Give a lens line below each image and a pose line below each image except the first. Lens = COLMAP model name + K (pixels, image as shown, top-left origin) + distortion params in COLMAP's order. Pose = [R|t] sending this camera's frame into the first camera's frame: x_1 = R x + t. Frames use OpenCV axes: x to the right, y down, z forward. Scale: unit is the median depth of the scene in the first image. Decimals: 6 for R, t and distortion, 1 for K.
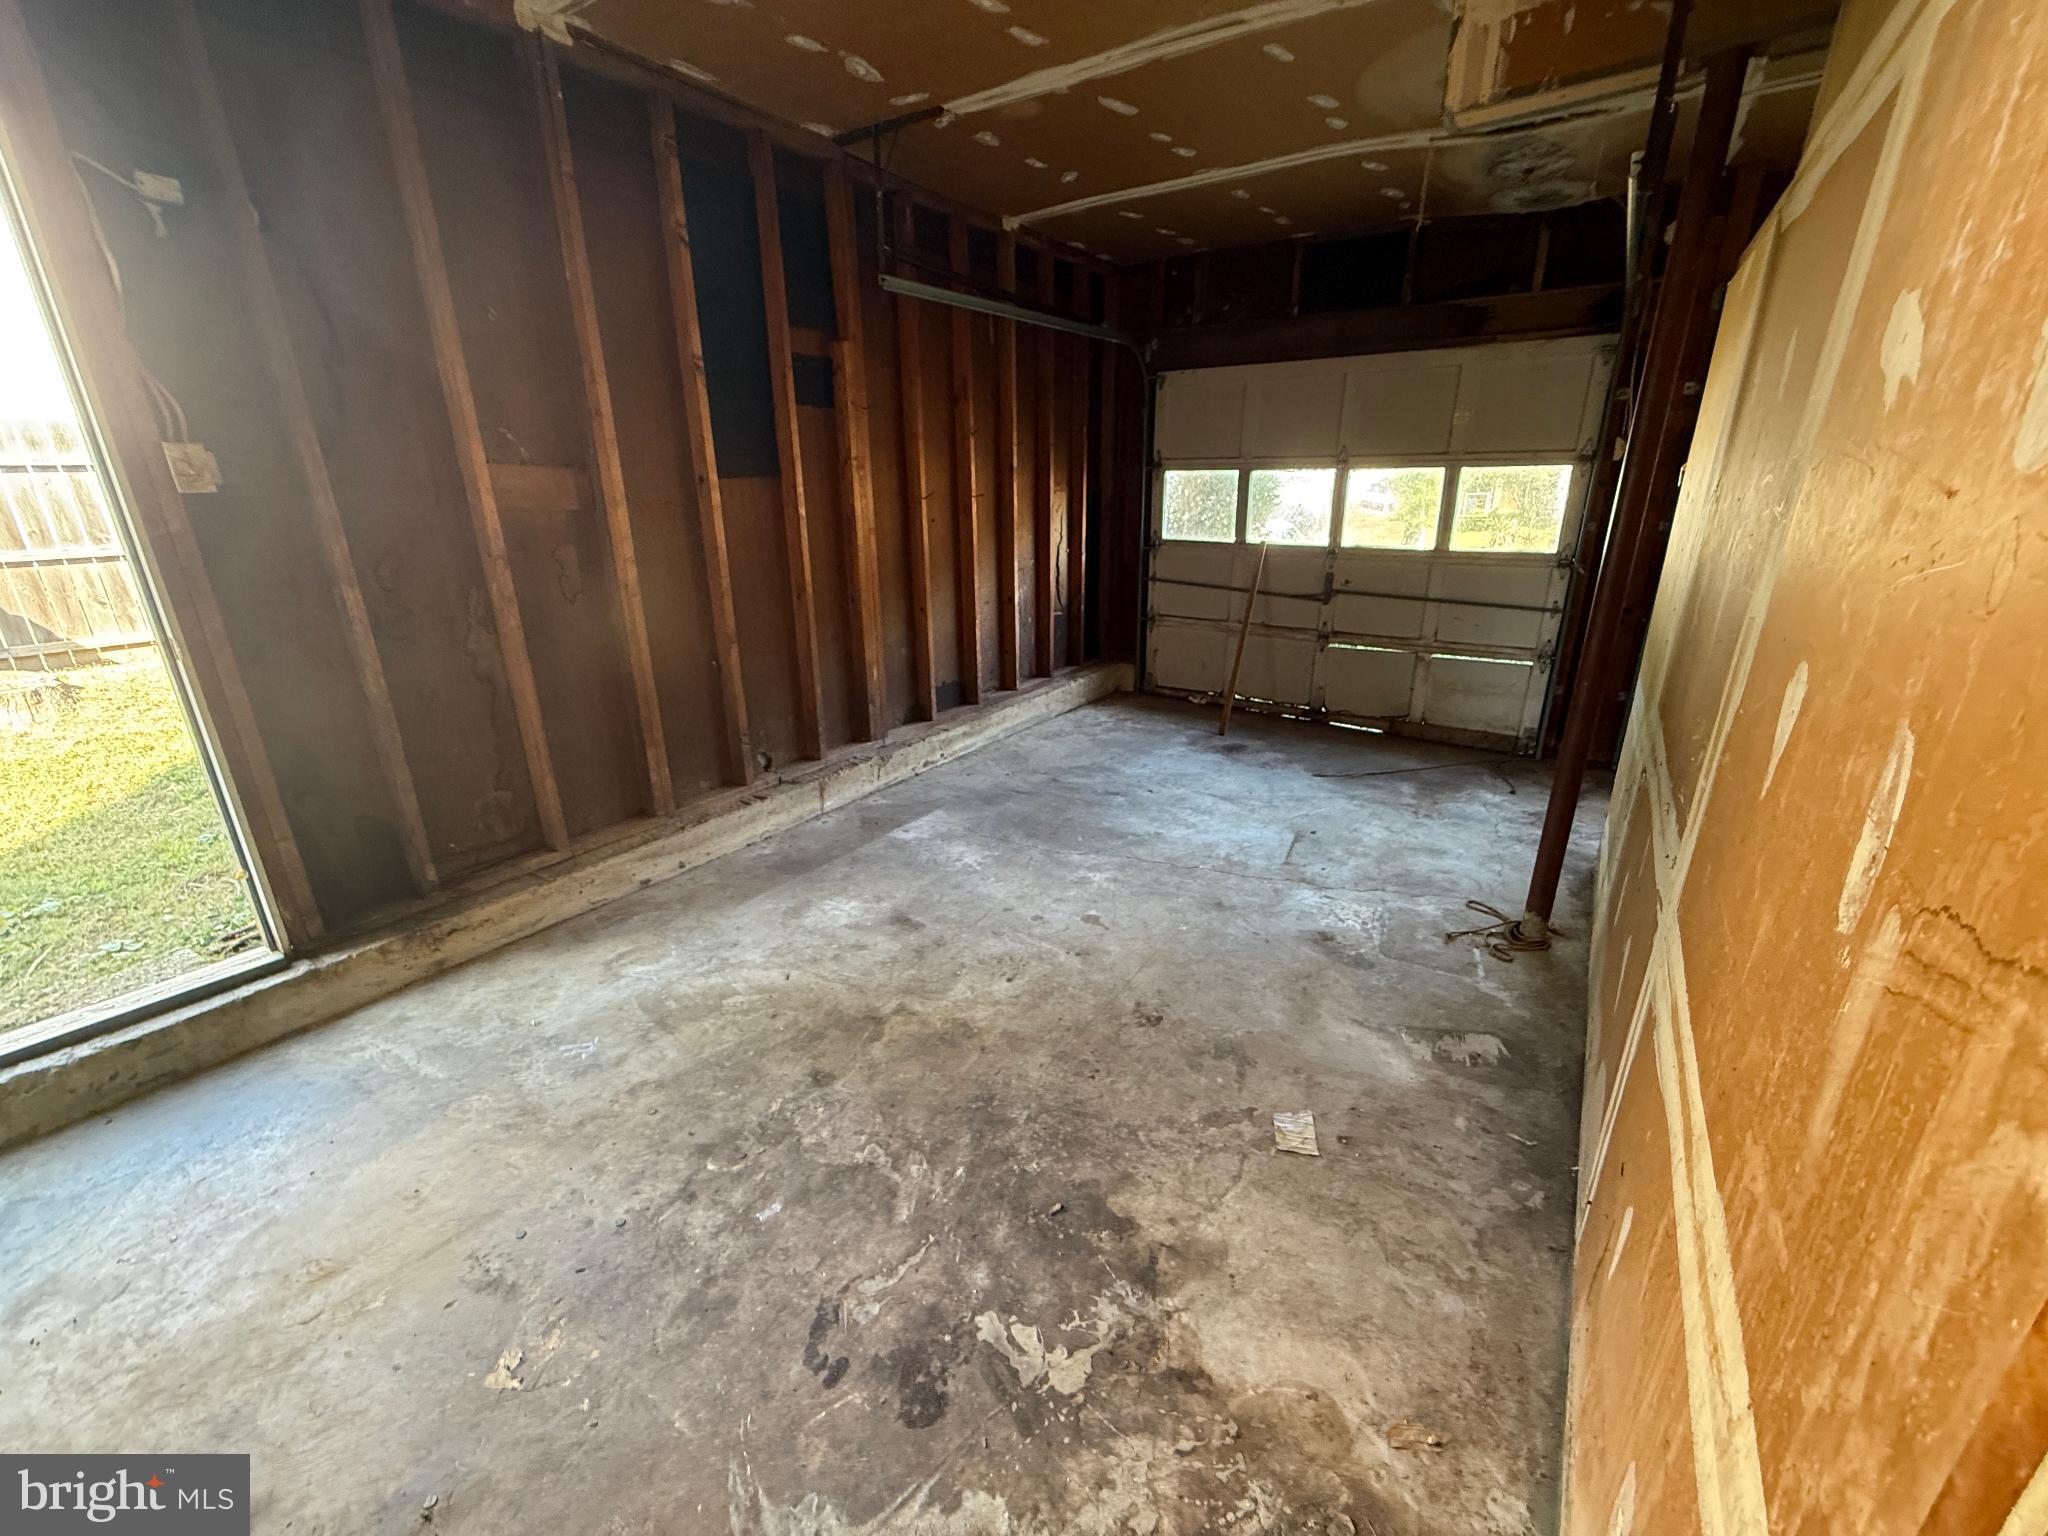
lens RADIAL K [[816.5, 0, 1024.0], [0, 816.5, 768.0], [0, 0, 1]] dist [-0.000516, 0.000054]
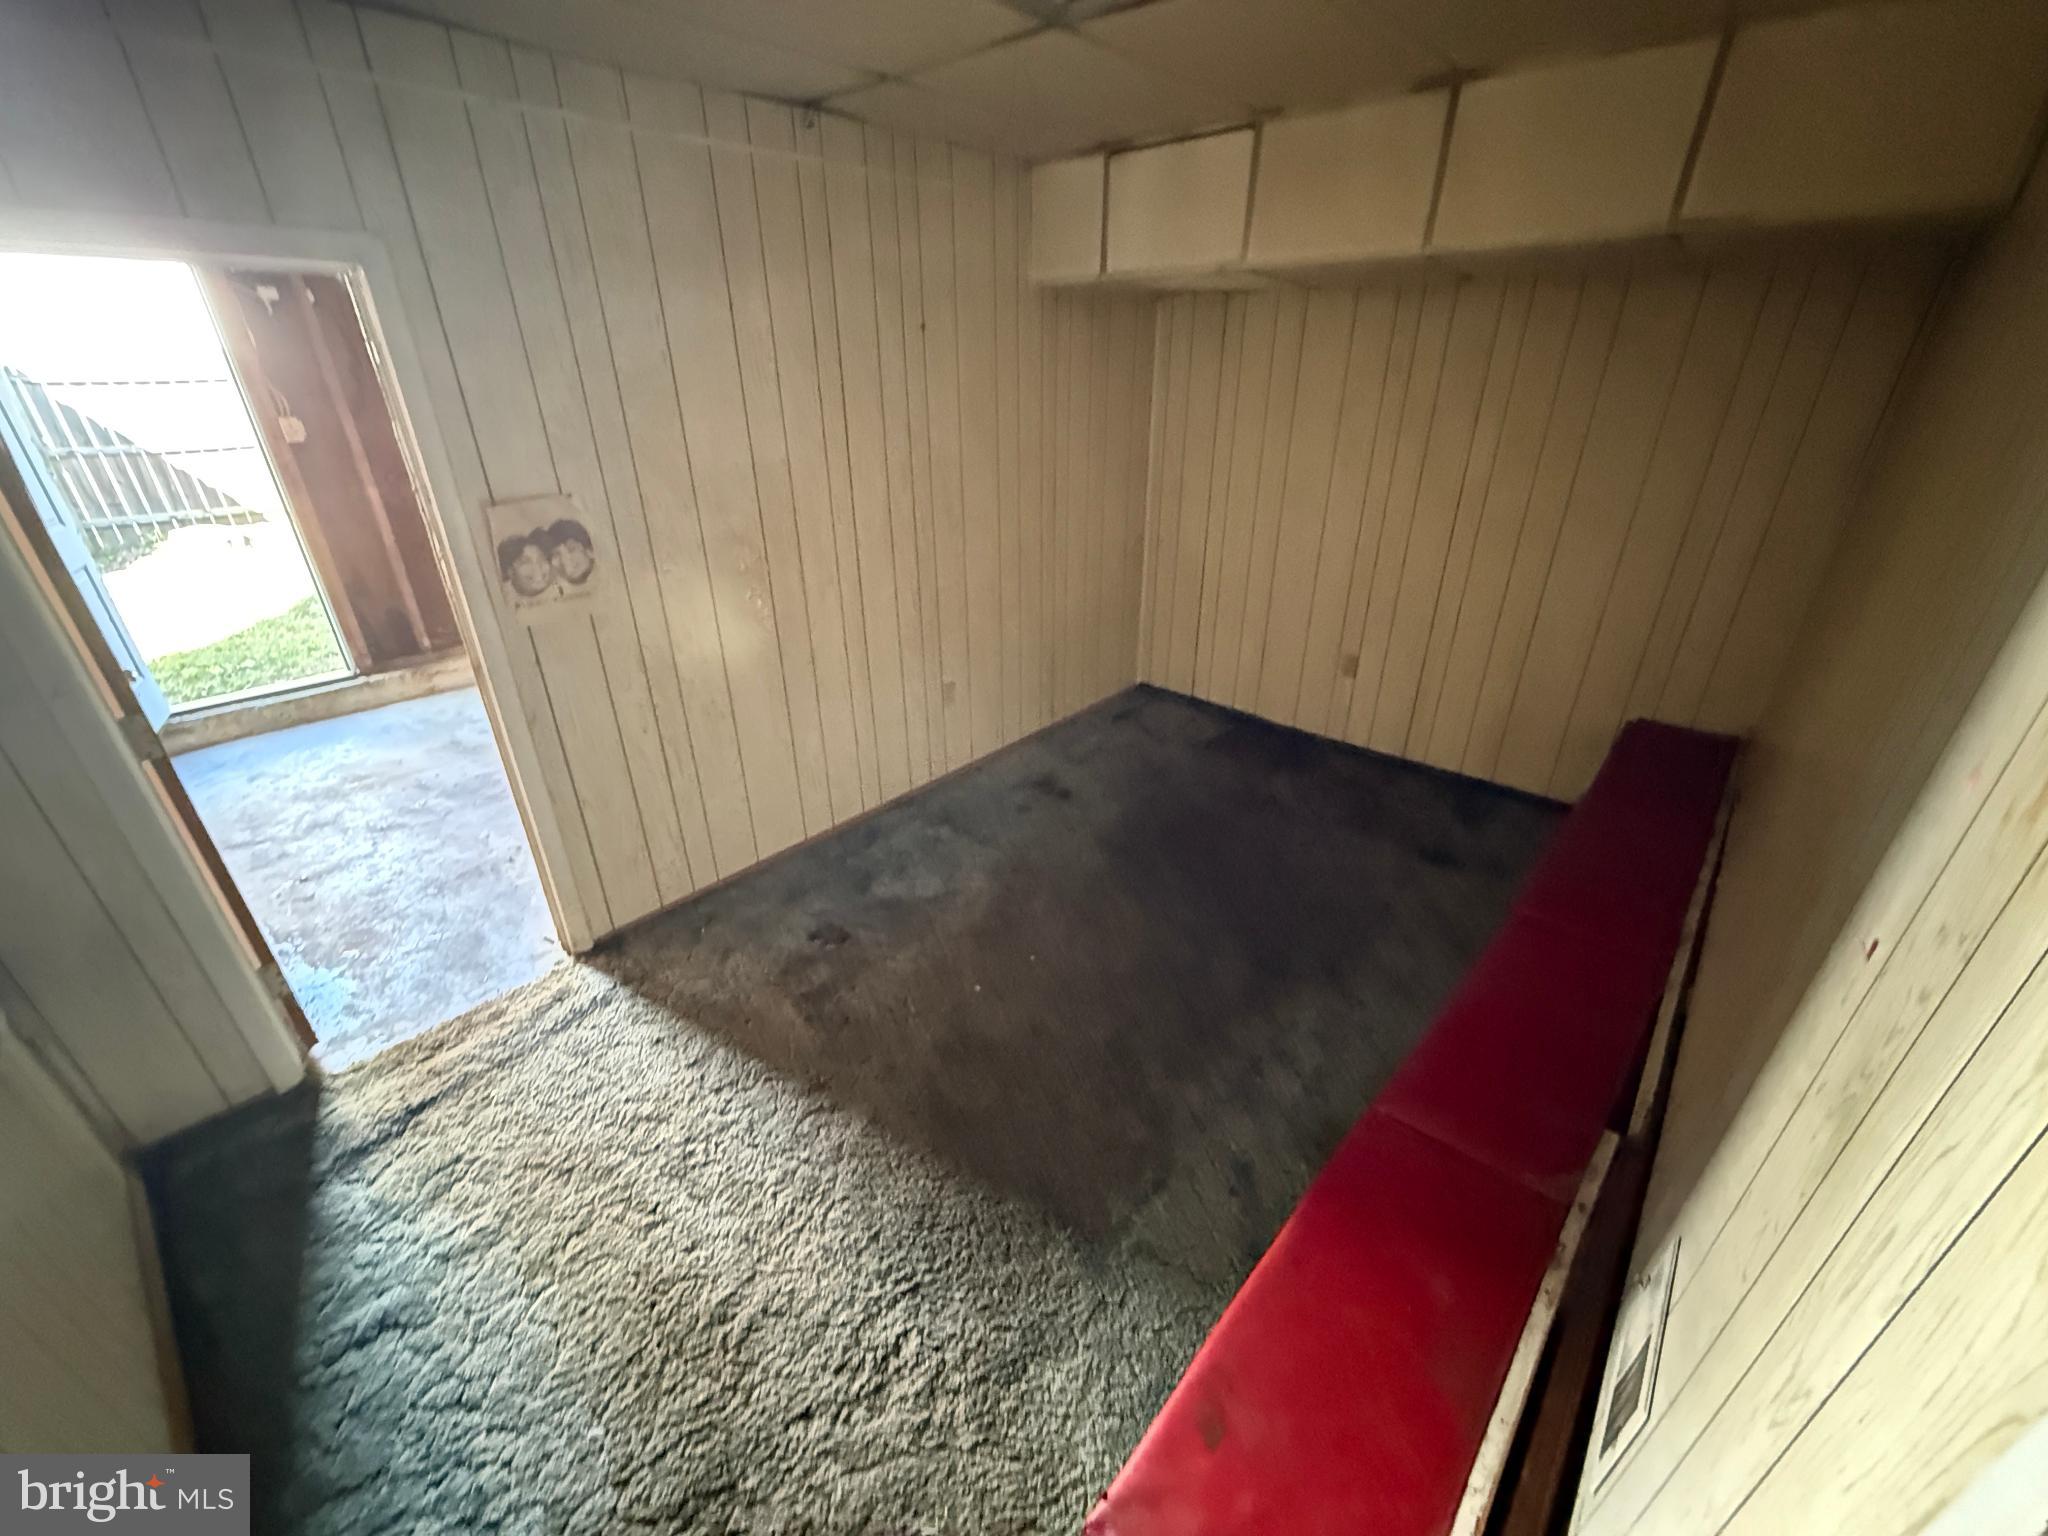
lens RADIAL K [[816.5, 0, 1024.0], [0, 816.5, 768.0], [0, 0, 1]] dist [-0.000516, 0.000054]
pose [[0.992390, 0.063560, -0.105460, 0.987325], [-0.048881, 0.989453, 0.136361, 0.103212], [0.113015, -0.130168, 0.985030, -0.852825]]
